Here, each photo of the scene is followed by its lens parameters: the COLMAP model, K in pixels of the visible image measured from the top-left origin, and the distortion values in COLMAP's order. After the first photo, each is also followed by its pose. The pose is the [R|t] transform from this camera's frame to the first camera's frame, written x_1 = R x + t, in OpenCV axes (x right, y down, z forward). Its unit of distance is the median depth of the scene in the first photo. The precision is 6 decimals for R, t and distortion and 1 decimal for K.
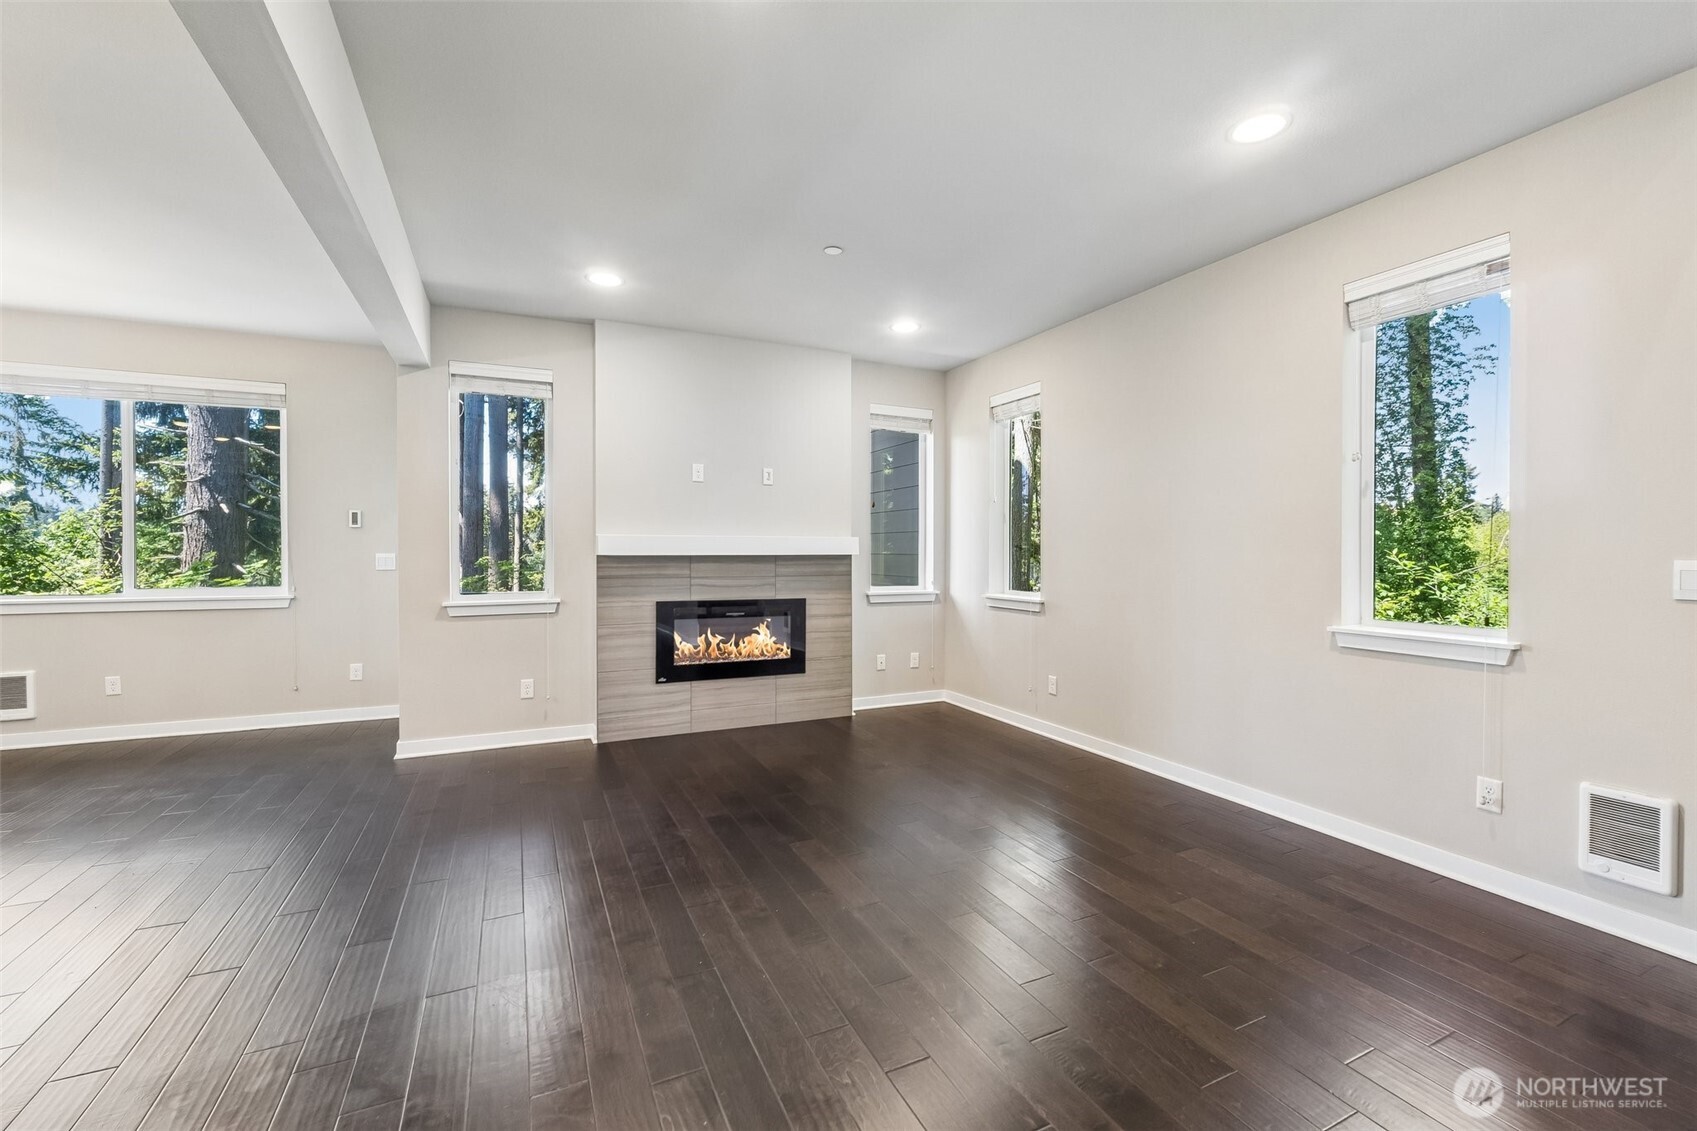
lens RADIAL K [[715.3, 0, 847.8], [0, 715.3, 567.5], [0, 0, 1]] dist [-0.010051, 0.001676]
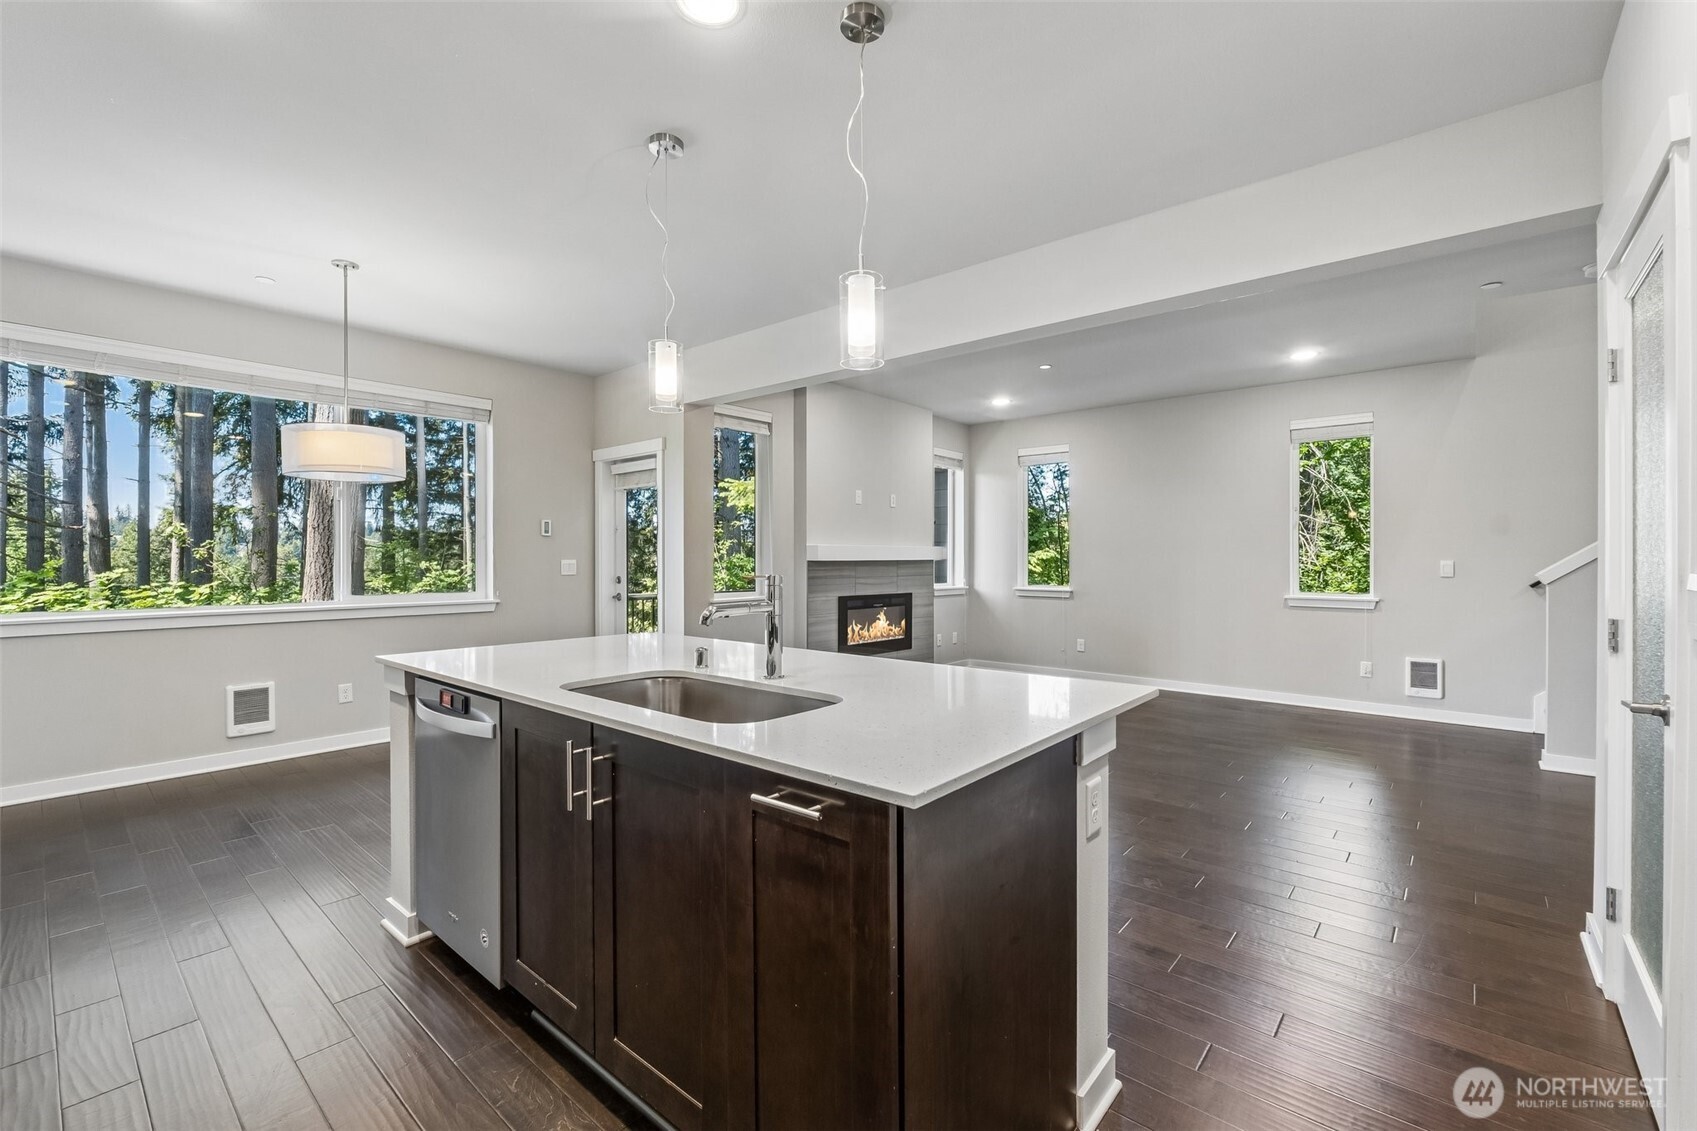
lens RADIAL K [[715.3, 0, 858.4], [0, 715.3, 560.2], [0, 0, 1]] dist [-0.010051, 0.001676]
pose [[0.915304, -0.003027, 0.402753, -0.701799], [0.010095, 0.999830, -0.015428, 0.002402], [-0.402638, 0.018188, 0.915179, -0.186104]]
